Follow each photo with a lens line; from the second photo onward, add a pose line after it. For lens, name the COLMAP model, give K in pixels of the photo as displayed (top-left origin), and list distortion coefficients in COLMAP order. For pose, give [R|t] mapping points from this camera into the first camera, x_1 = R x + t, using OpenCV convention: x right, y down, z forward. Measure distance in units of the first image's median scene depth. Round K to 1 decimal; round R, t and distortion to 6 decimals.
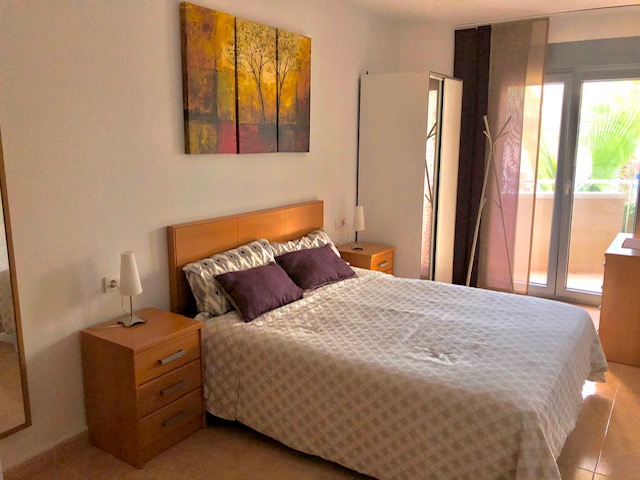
lens RADIAL K [[536.0, 0, 320.1], [0, 536.0, 240.5], [0, 0, 1]] dist [0.000296, -0.000088]
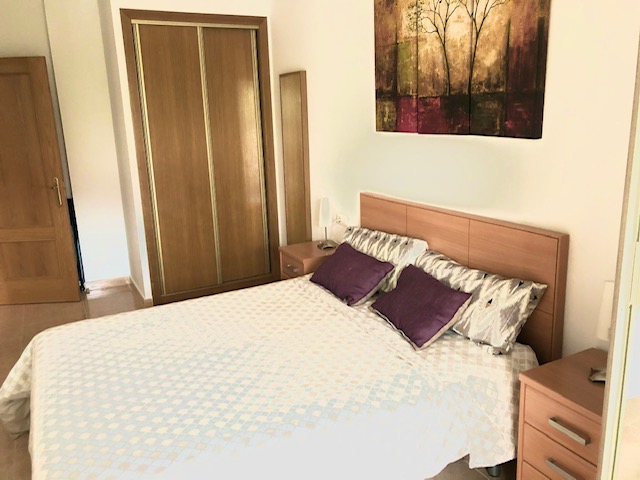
lens RADIAL K [[536.0, 0, 320.2], [0, 536.0, 238.7], [0, 0, 1]] dist [0.000296, -0.000088]
pose [[-0.458375, 0.191627, -0.867854, 0.701762], [-0.162862, 0.941834, 0.293981, -0.231547], [0.873709, 0.276094, -0.400505, 1.261460]]
